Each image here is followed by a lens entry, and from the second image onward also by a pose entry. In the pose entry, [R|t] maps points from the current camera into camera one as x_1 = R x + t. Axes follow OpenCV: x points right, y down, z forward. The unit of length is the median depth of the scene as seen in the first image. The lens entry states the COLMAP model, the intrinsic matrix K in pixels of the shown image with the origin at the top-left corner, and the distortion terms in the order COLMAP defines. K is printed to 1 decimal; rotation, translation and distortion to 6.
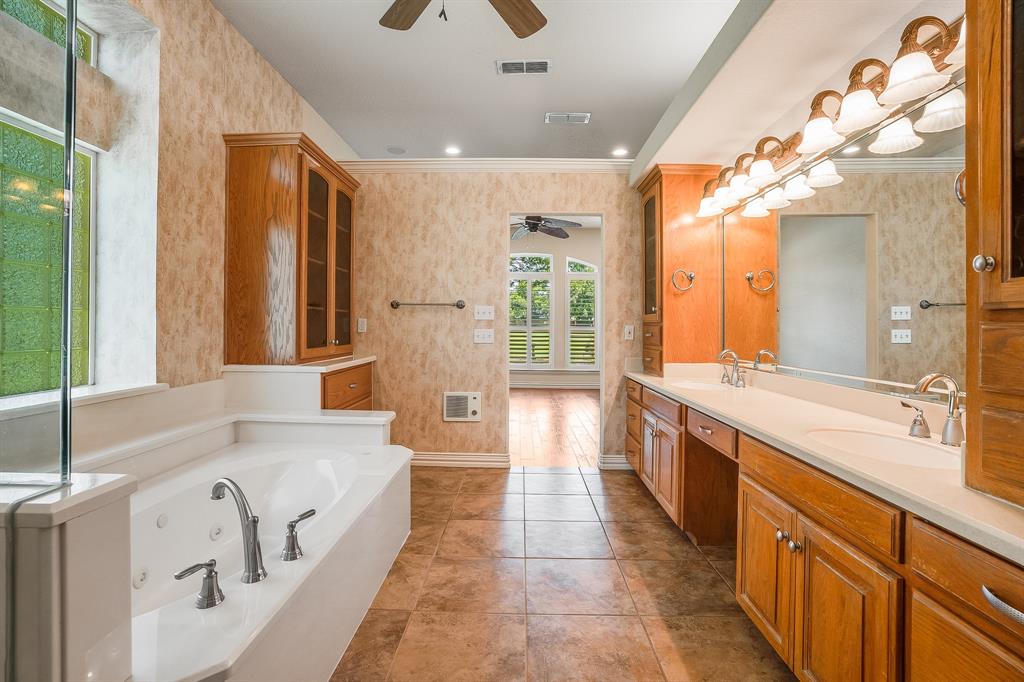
lens RADIAL K [[465.7, 0, 510.7], [0, 465.7, 334.7], [0, 0, 1]] dist [-0.054305, 0.020294]
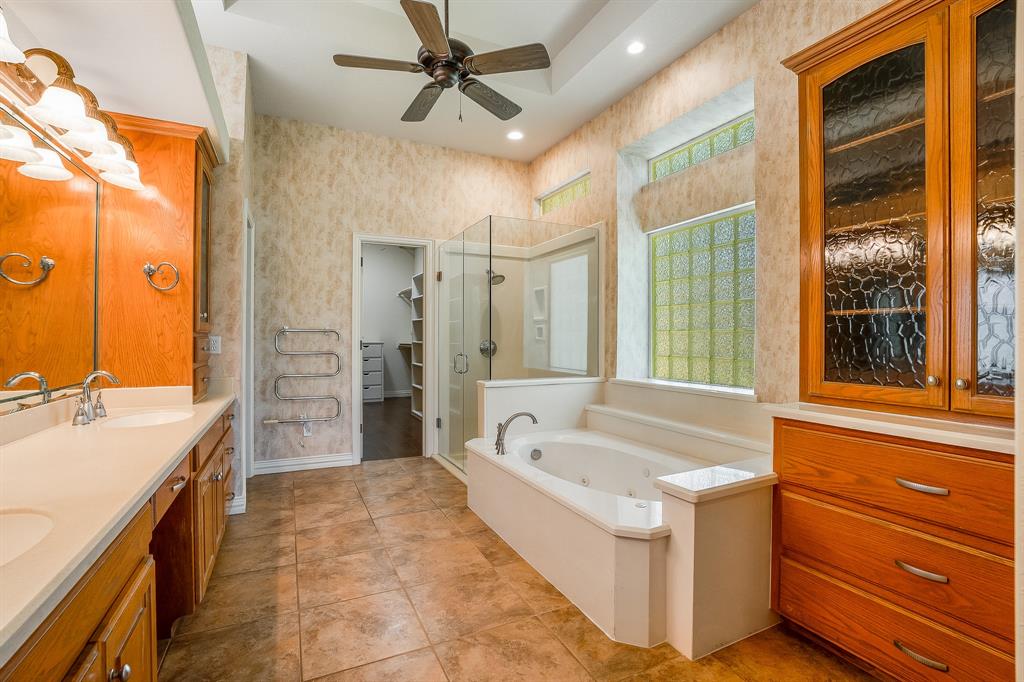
lens RADIAL K [[465.7, 0, 512.2], [0, 465.7, 338.5], [0, 0, 1]] dist [-0.054305, 0.020294]
pose [[-0.888883, -0.007328, -0.458077, 0.296923], [-0.014462, 0.999823, 0.012068, -0.039279], [0.457907, 0.017352, -0.888831, 1.950666]]
